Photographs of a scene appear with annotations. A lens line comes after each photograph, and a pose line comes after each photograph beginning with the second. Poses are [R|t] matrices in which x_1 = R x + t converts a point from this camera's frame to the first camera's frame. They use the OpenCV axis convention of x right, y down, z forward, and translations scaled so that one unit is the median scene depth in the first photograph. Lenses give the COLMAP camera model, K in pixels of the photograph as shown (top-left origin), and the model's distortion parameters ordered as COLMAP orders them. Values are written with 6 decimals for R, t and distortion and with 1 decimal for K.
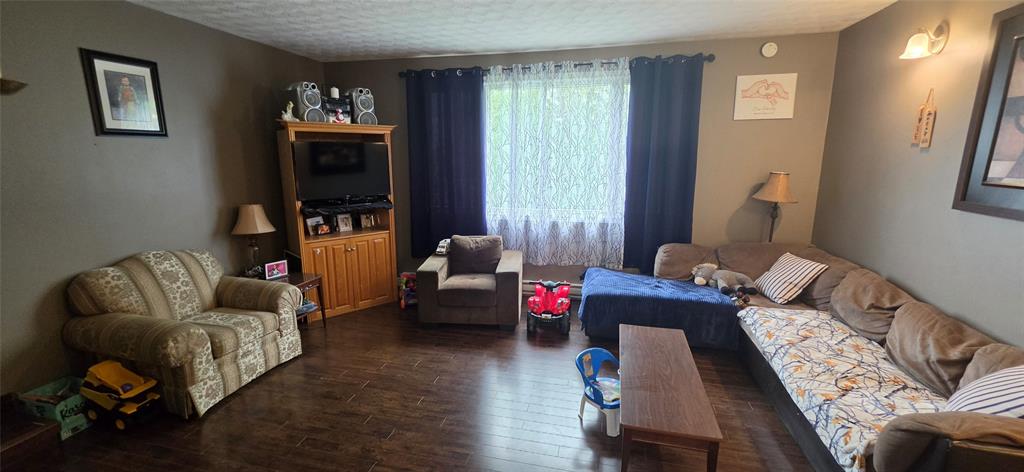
lens RADIAL K [[405.1, 0, 513.5], [0, 405.1, 235.8], [0, 0, 1]] dist [-0.008323, 0.000178]
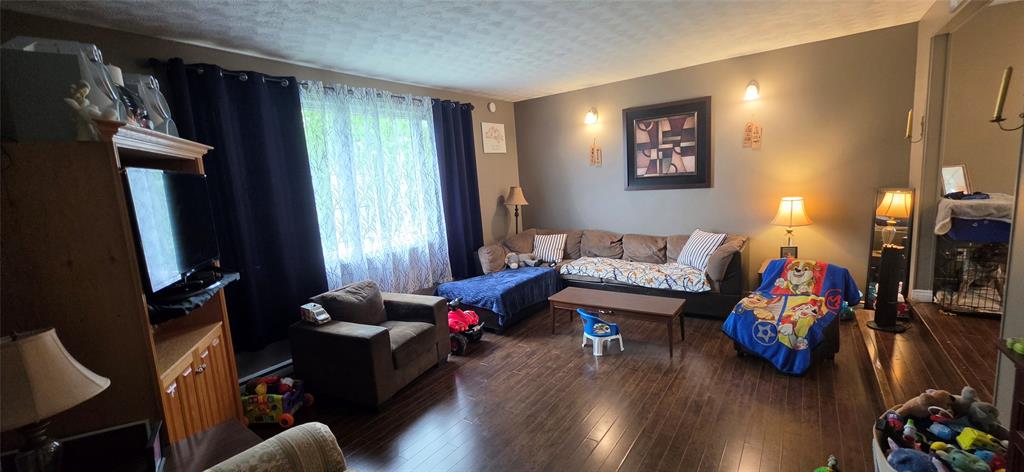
lens RADIAL K [[405.1, 0, 512.8], [0, 405.1, 232.8], [0, 0, 1]] dist [-0.008323, 0.000178]
pose [[0.379492, -0.149222, 0.913082, -0.743865], [0.249953, 0.966745, 0.054108, -0.069101], [-0.890792, 0.207694, 0.404170, 0.400273]]
